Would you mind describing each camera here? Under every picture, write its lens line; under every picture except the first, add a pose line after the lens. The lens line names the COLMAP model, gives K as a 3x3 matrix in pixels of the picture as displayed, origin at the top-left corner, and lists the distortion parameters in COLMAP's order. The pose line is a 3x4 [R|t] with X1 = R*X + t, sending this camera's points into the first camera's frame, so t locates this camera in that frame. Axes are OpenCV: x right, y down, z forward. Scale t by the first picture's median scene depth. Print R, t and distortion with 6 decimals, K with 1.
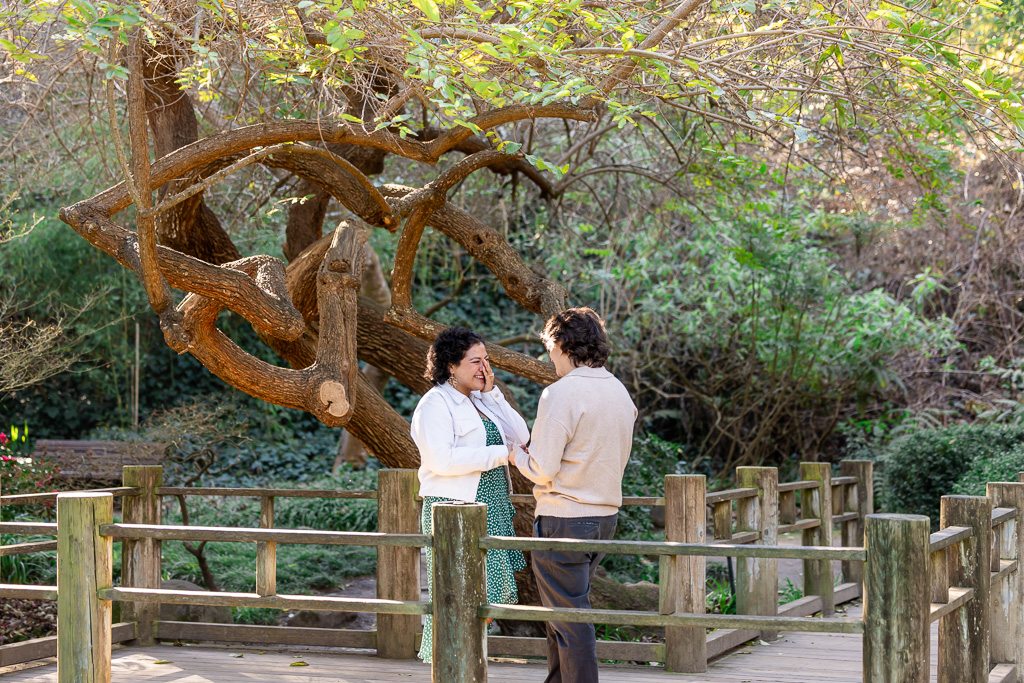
lens RADIAL K [[2198.4, 0, 462.4], [0, 2198.4, 306.9], [0, 0, 1]] dist [0.061567, -0.150880]
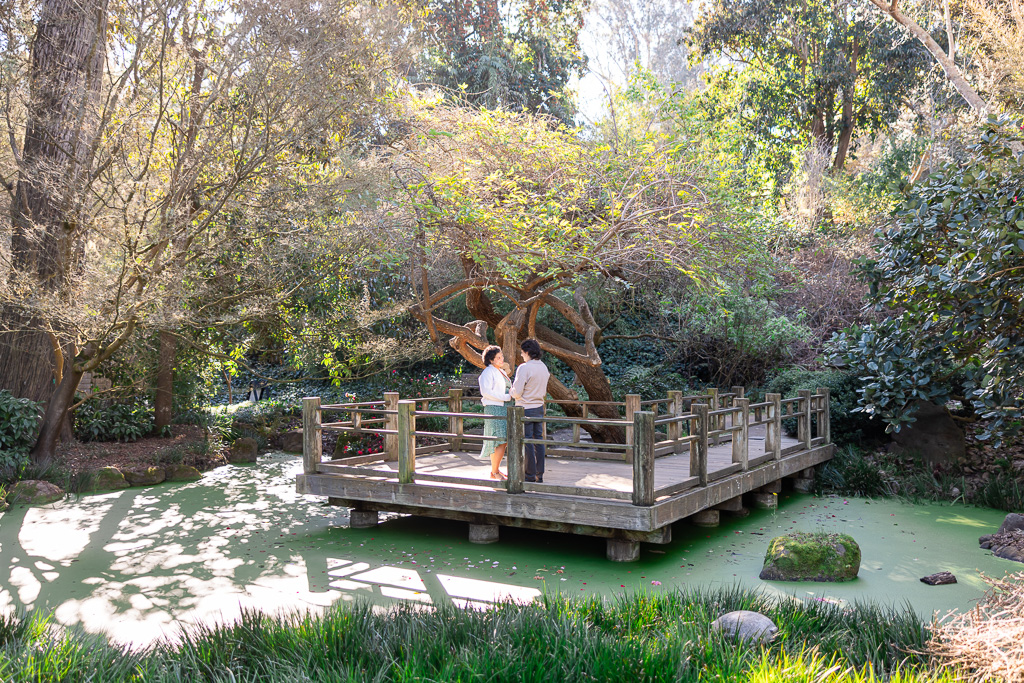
lens RADIAL K [[980.9, 0, 523.5], [0, 980.9, 340.2], [0, 0, 1]] dist [0.013471, 0.002379]
pose [[0.983401, -0.002911, -0.181423, 0.478321], [0.009071, 0.999410, 0.033131, -0.092715], [0.181220, -0.034227, 0.982847, -0.666538]]
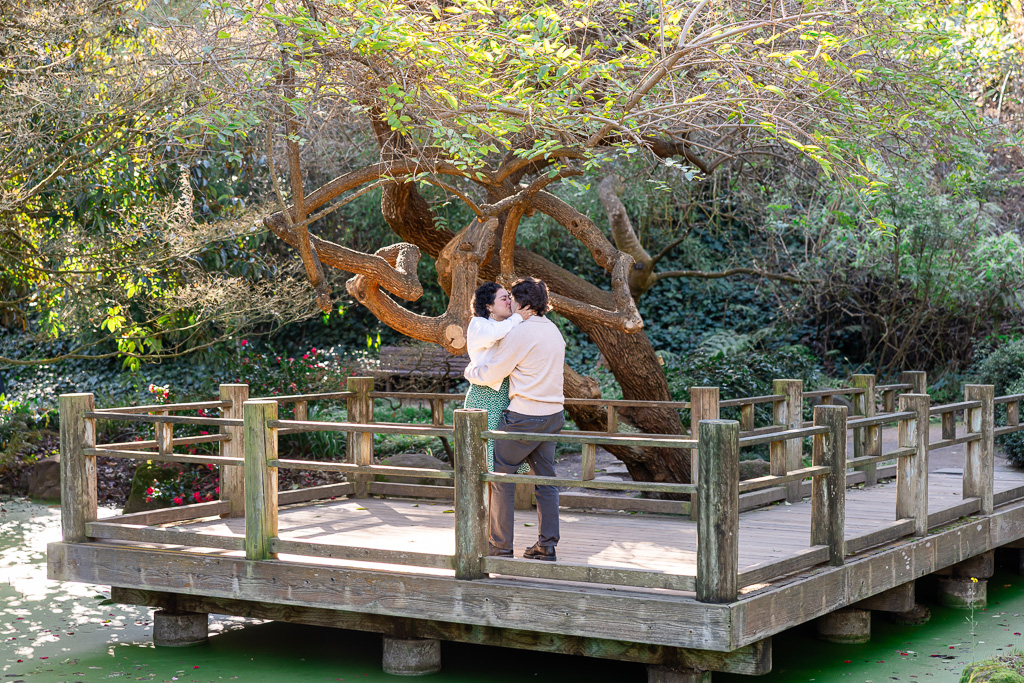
lens RADIAL K [[1931.5, 0, 512.0], [0, 1931.5, 341.5], [0, 0, 1]] dist [0.041125, 0.055837]
pose [[0.983415, 0.001358, -0.181363, 0.517234], [0.010593, 0.997835, 0.064913, -0.095489], [0.181058, -0.065757, 0.981272, -0.690050]]
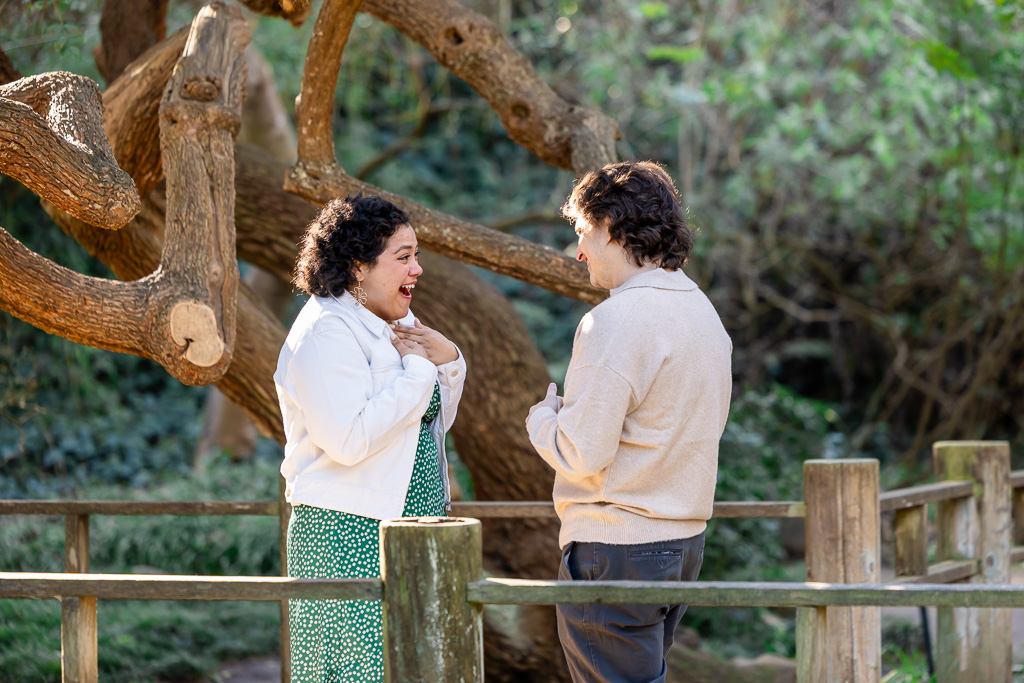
lens RADIAL K [[4031.1, 0, 512.0], [0, 4031.1, 341.5], [0, 0, 1]] dist [0.035464, -4.870156]
pose [[0.999621, -0.019295, 0.019658, 0.000398], [0.018394, 0.998817, 0.045021, 0.000396], [-0.020504, -0.044642, 0.998793, 0.003560]]
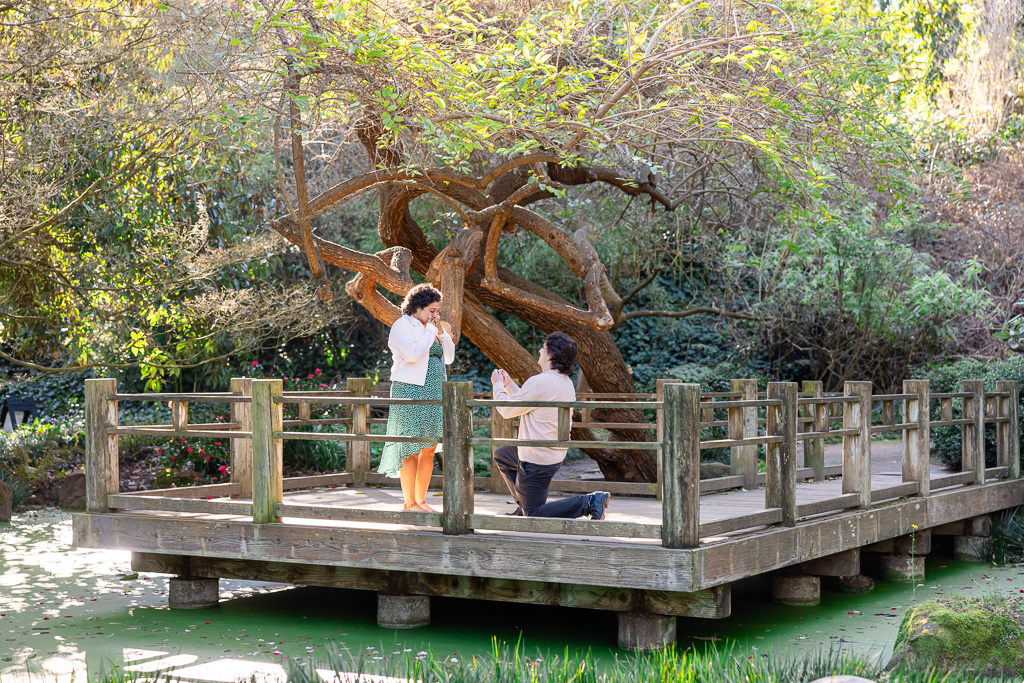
lens RADIAL K [[1727.8, 0, 512.0], [0, 1727.8, 341.5], [0, 0, 1]] dist [0.035701, -0.015940]
pose [[0.984871, -0.007168, -0.173139, 0.516545], [0.010972, 0.999719, 0.021024, 0.050960], [0.172940, -0.022606, 0.984673, -0.669797]]
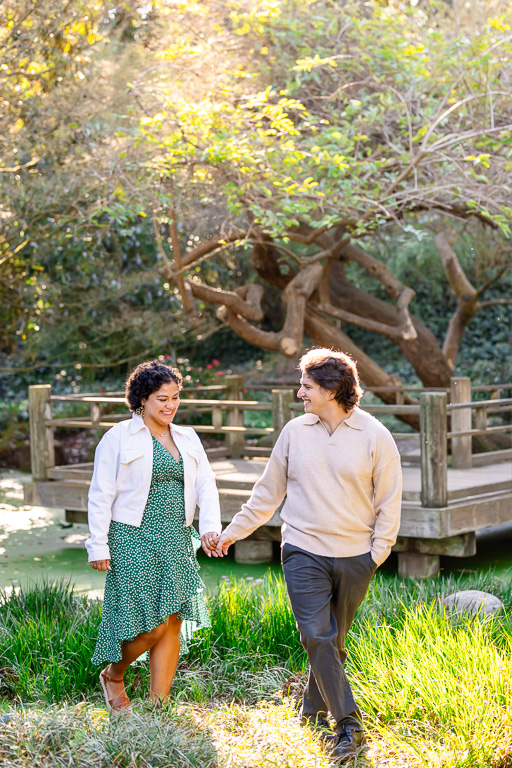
lens RADIAL K [[1648.8, 0, 256.0], [0, 1648.8, 384.0], [0, 0, 1]] dist [0.061567, -0.150880]
pose [[0.957263, -0.010014, -0.289045, 0.934951], [0.032271, 0.996858, 0.072339, -0.100894], [0.287413, -0.078575, 0.954578, -1.473034]]
